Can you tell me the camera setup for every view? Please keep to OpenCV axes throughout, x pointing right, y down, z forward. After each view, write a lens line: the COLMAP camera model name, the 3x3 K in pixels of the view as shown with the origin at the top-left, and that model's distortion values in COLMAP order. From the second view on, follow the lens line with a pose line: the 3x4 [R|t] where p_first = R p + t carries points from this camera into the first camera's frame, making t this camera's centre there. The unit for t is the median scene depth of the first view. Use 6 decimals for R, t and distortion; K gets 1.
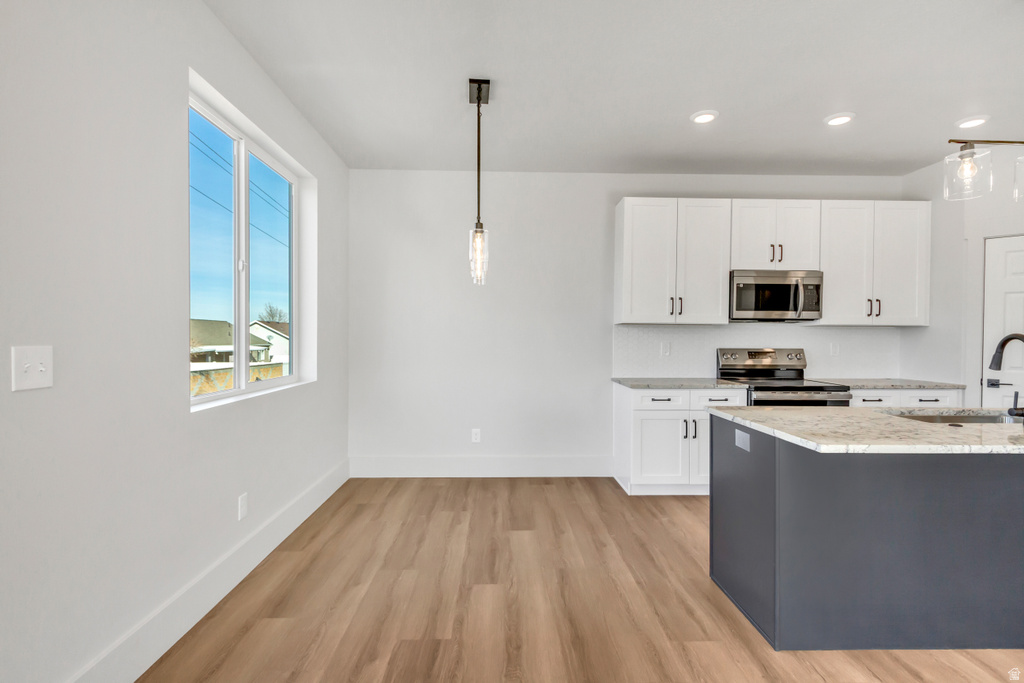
lens RADIAL K [[492.8, 0, 514.5], [0, 492.8, 347.7], [0, 0, 1]] dist [0.011829, -0.003594]
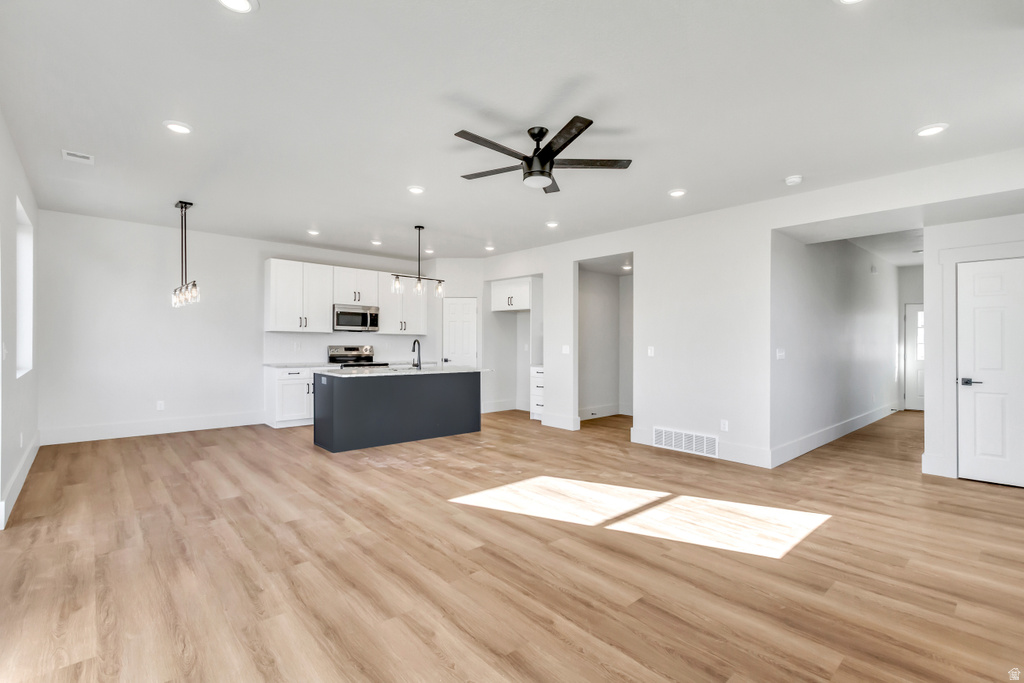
lens RADIAL K [[467.4, 0, 509.1], [0, 467.4, 347.0], [0, 0, 1]] dist [0.005544, -0.000990]
pose [[0.767523, -0.003850, 0.641010, -0.206376], [0.006328, 0.999979, -0.001571, 0.014836], [-0.640991, 0.005262, 0.767531, -0.858182]]
